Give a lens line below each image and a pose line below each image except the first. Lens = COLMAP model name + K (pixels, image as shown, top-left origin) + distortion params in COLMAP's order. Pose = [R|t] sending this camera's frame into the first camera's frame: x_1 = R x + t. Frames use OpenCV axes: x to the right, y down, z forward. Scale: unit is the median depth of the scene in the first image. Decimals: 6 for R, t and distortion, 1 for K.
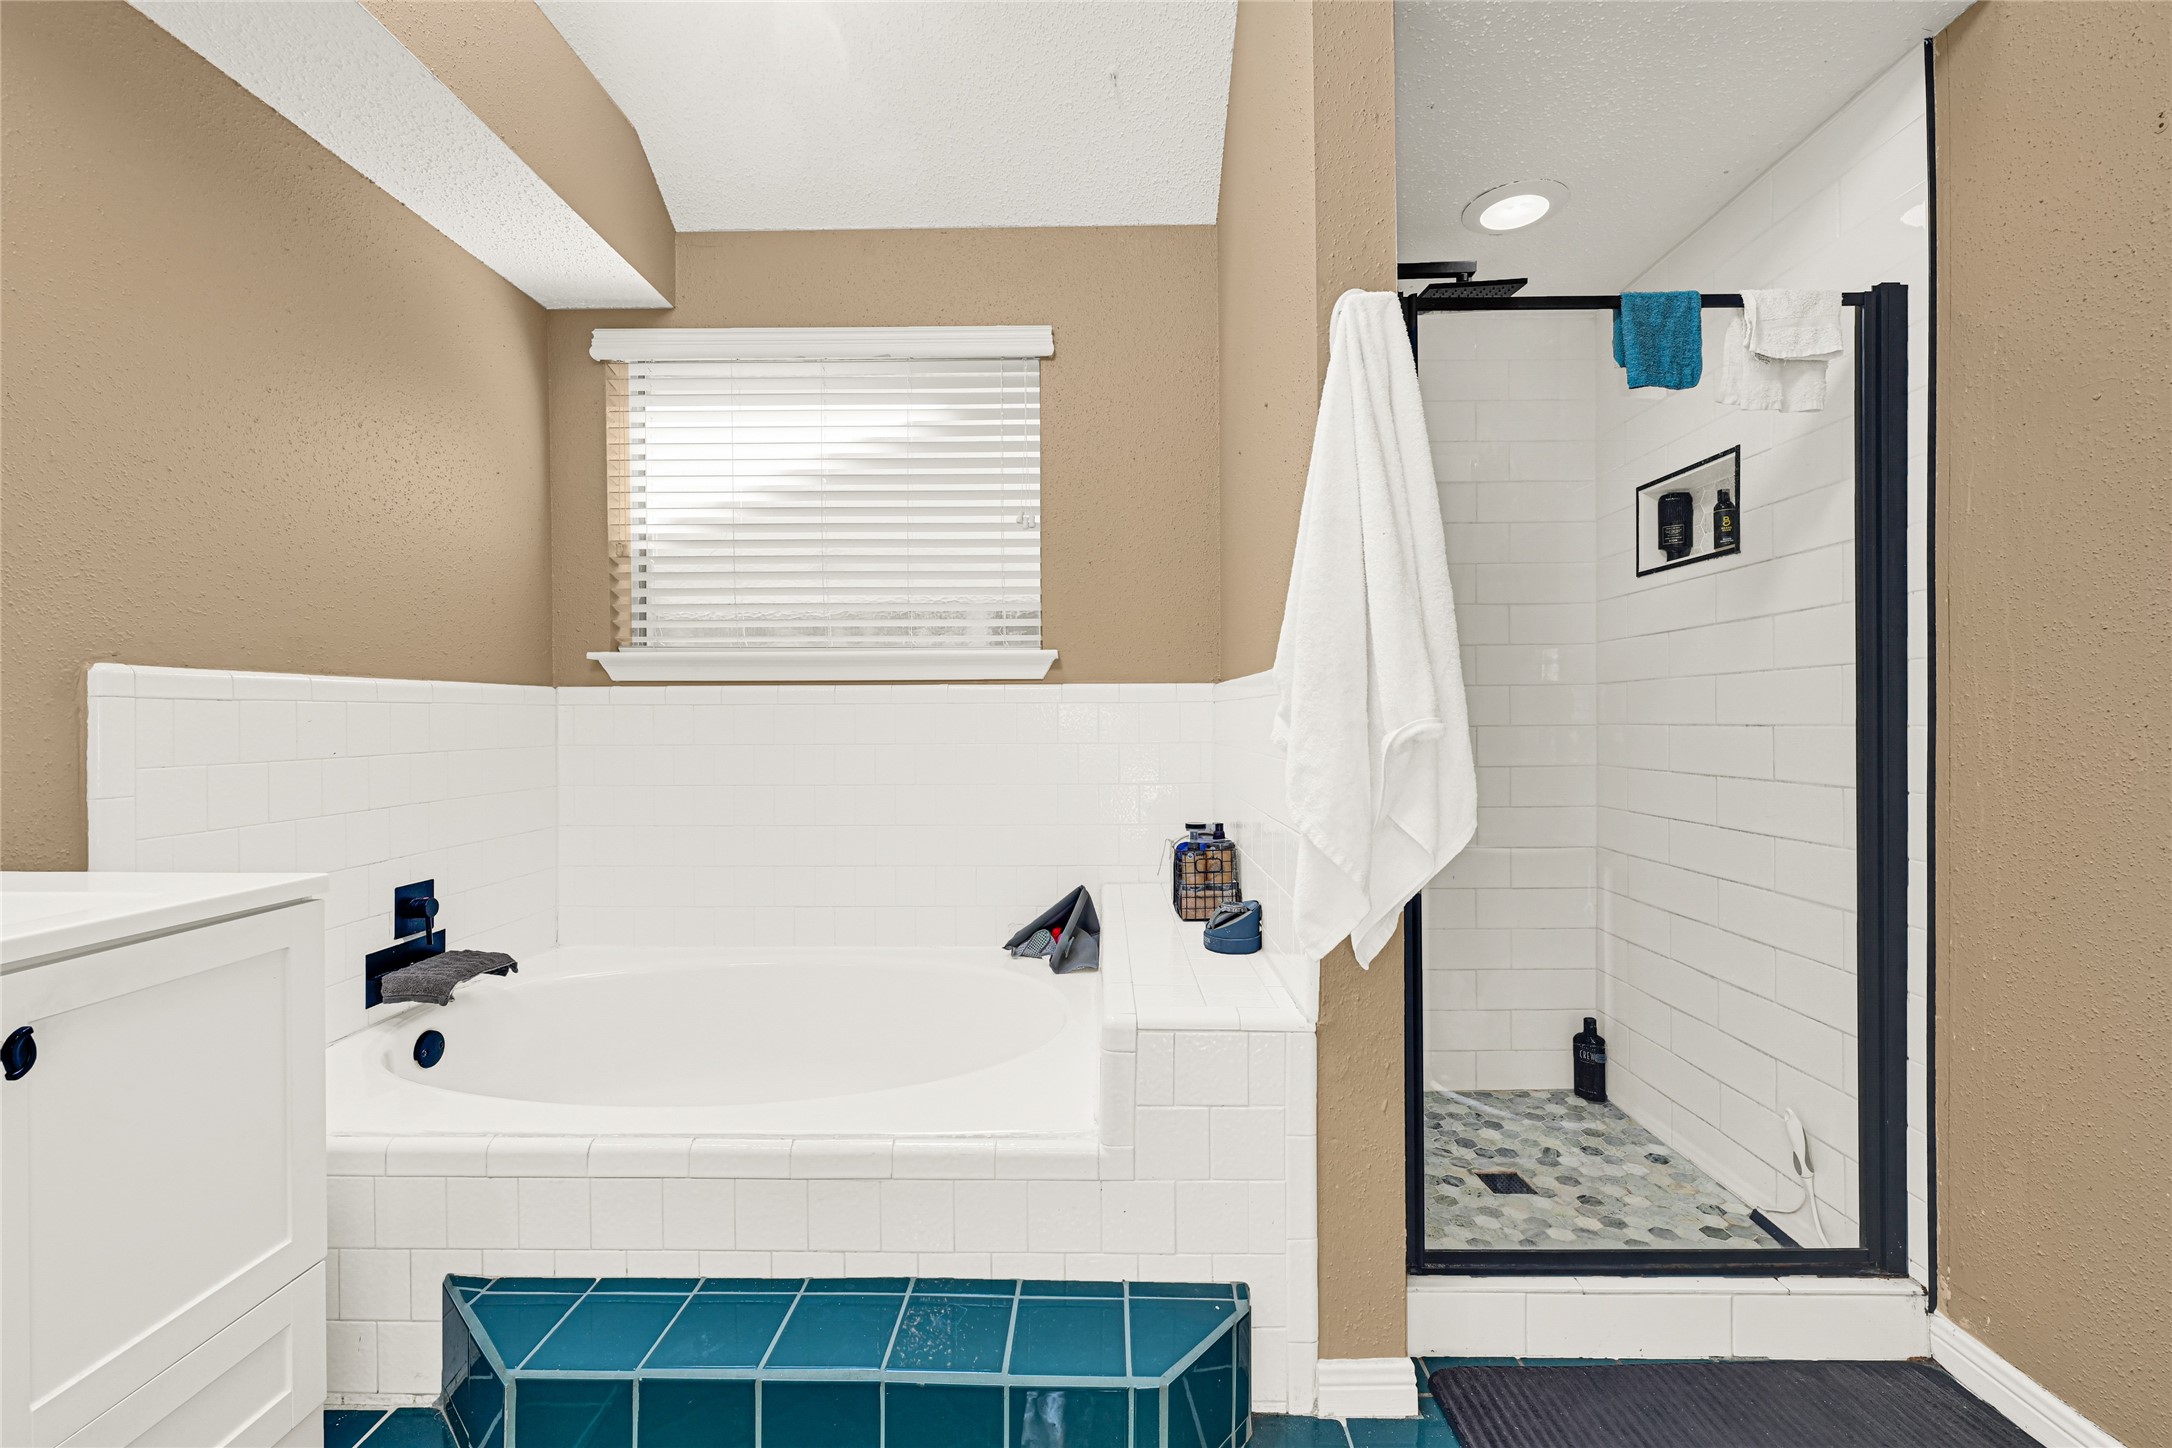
lens RADIAL K [[895.8, 0, 1090.2], [0, 895.8, 711.5], [0, 0, 1]] dist [0.000956, -0.000089]
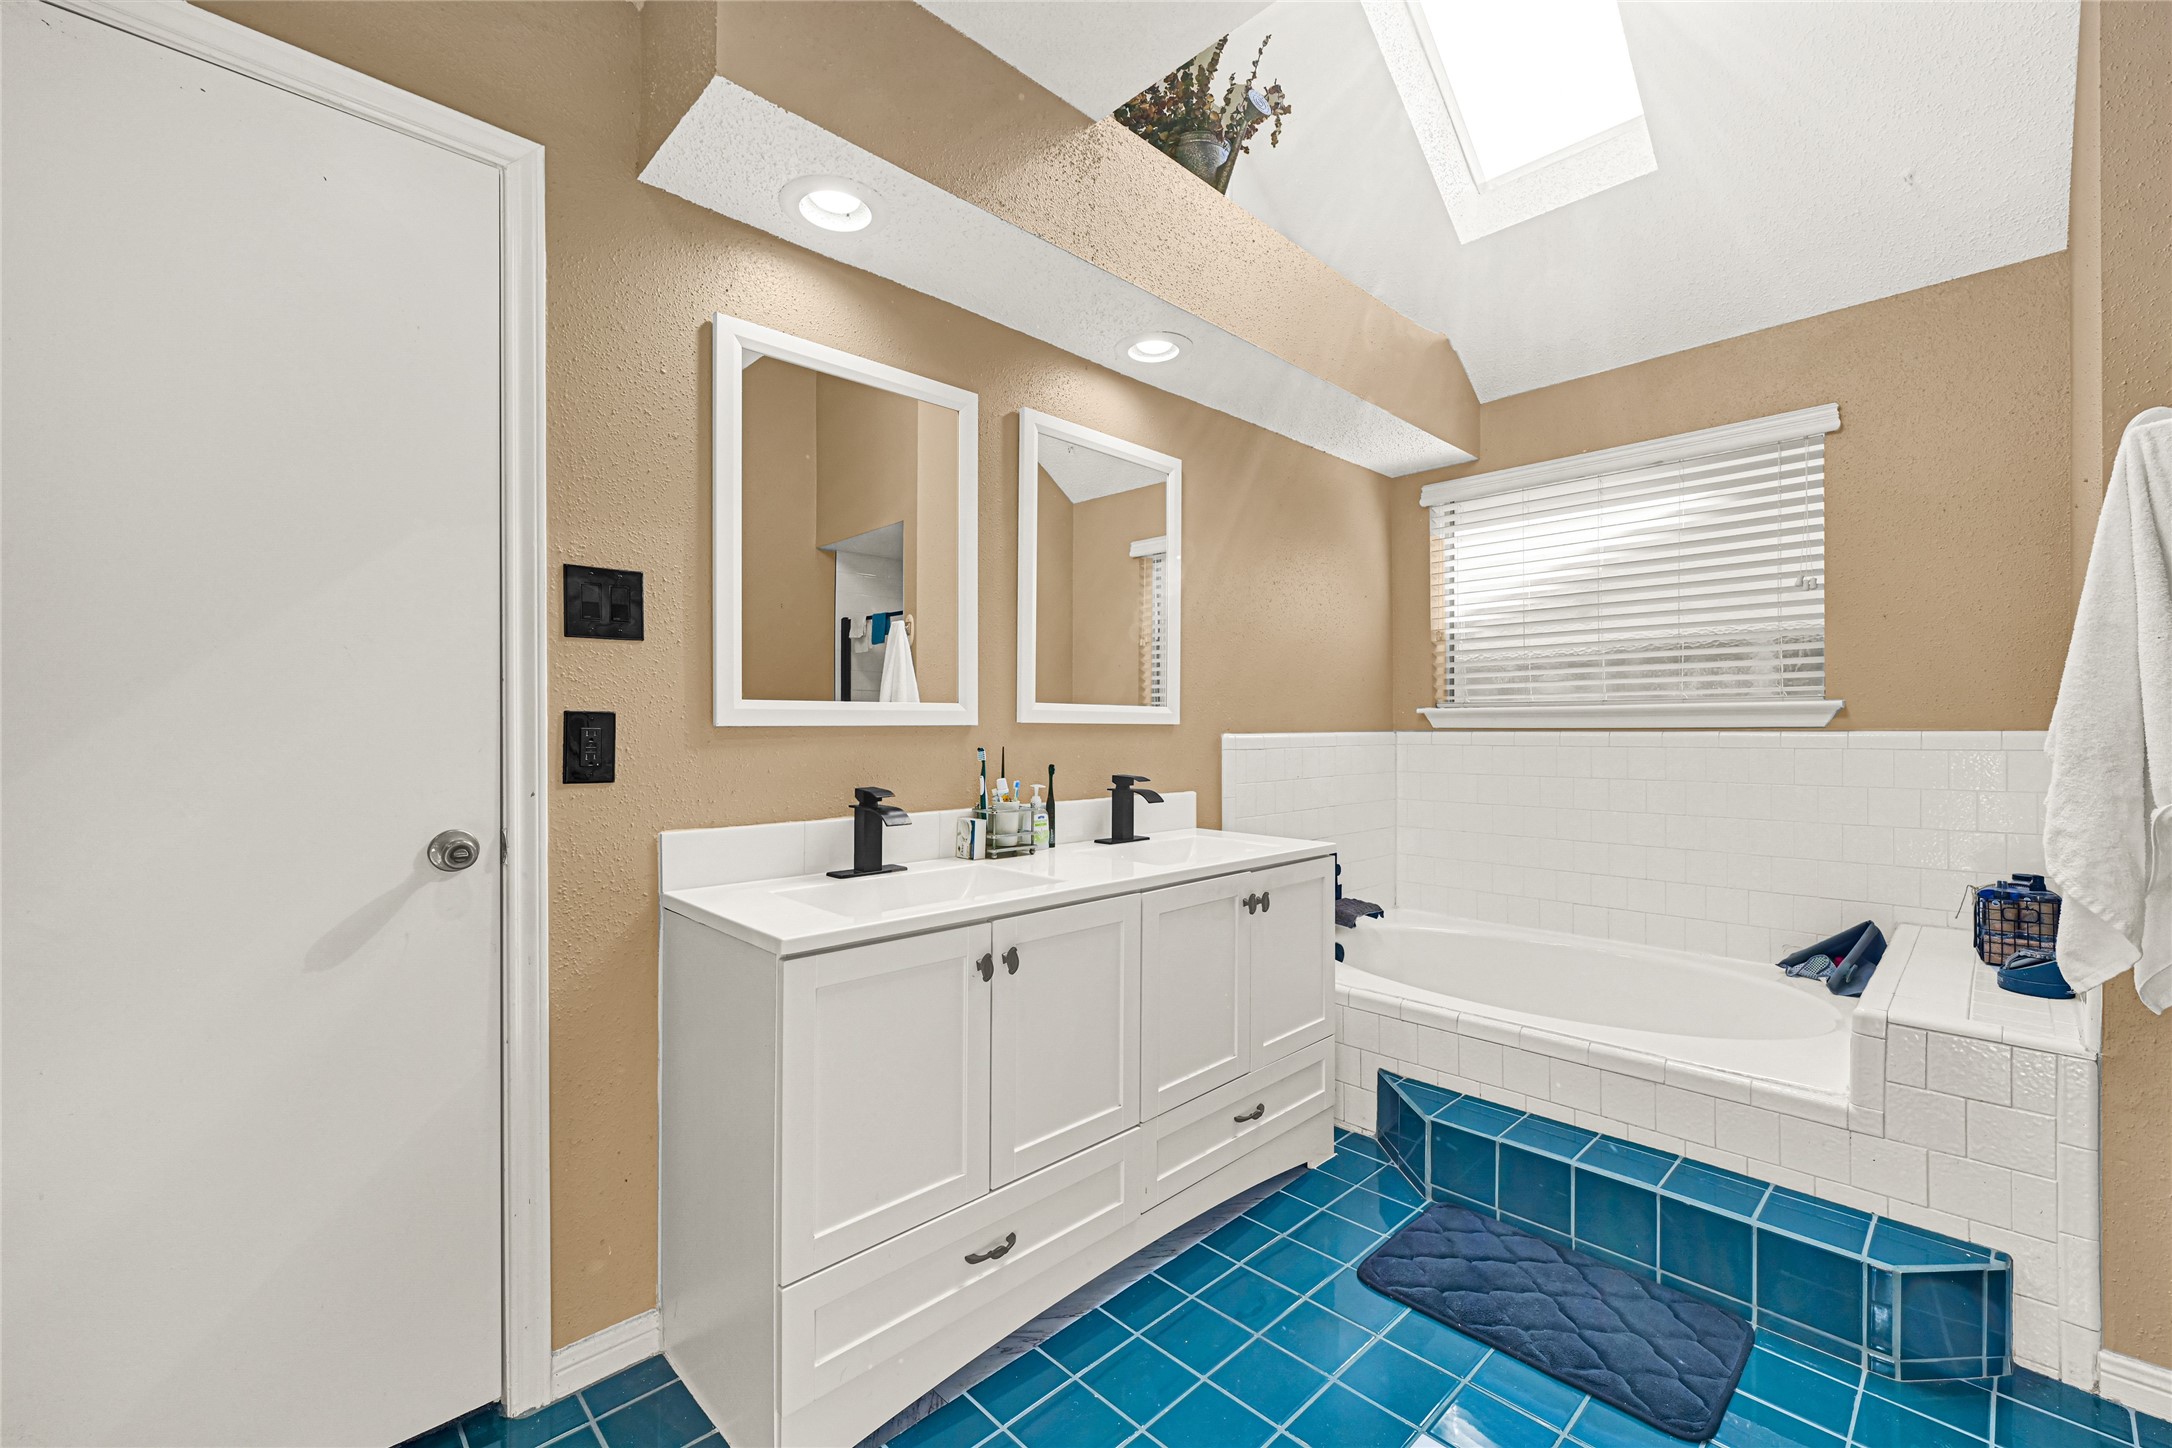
lens RADIAL K [[900.4, 0, 1087.4], [0, 900.4, 737.2], [0, 0, 1]] dist [0.026021, -0.007861]
pose [[0.712406, 0.008005, -0.701722, 0.105436], [0.006256, 0.999823, 0.017757, -0.059434], [0.701740, -0.017040, 0.712230, -0.509462]]
